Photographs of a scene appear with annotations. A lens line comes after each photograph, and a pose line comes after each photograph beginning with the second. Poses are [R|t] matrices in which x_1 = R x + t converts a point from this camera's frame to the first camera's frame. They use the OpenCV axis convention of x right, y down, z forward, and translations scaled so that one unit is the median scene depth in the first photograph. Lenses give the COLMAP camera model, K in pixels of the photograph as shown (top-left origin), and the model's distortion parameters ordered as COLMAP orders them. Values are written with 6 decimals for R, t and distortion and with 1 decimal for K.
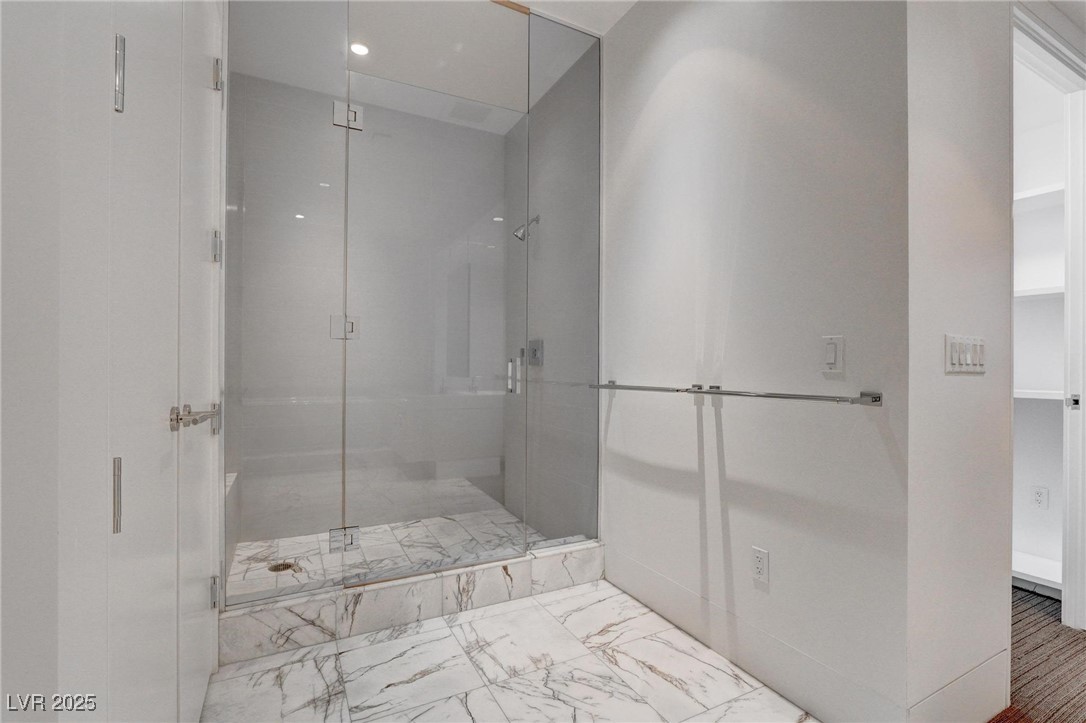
lens RADIAL K [[498.4, 0, 546.5], [0, 498.4, 363.5], [0, 0, 1]] dist [-0.005902, 0.002689]
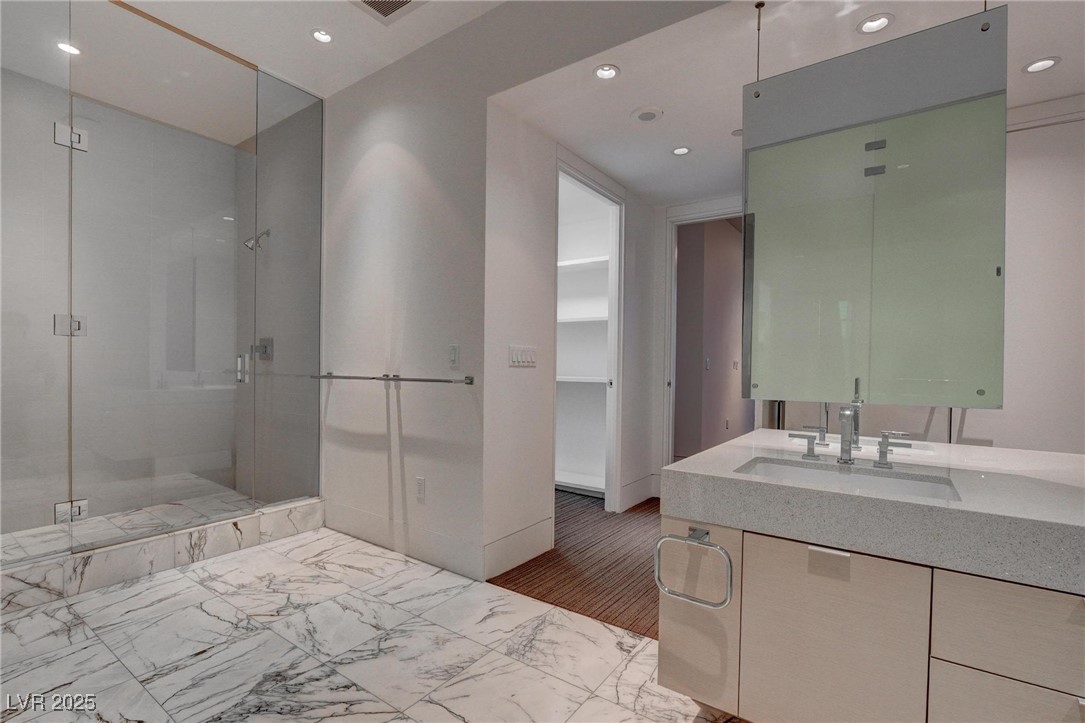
lens RADIAL K [[497.9, 0, 533.4], [0, 497.9, 372.1], [0, 0, 1]] dist [-0.005902, 0.002689]
pose [[0.899262, -0.000766, 0.437410, 0.049048], [-0.010090, 0.999696, 0.022495, -0.001882], [-0.437294, -0.024643, 0.898981, -0.478534]]
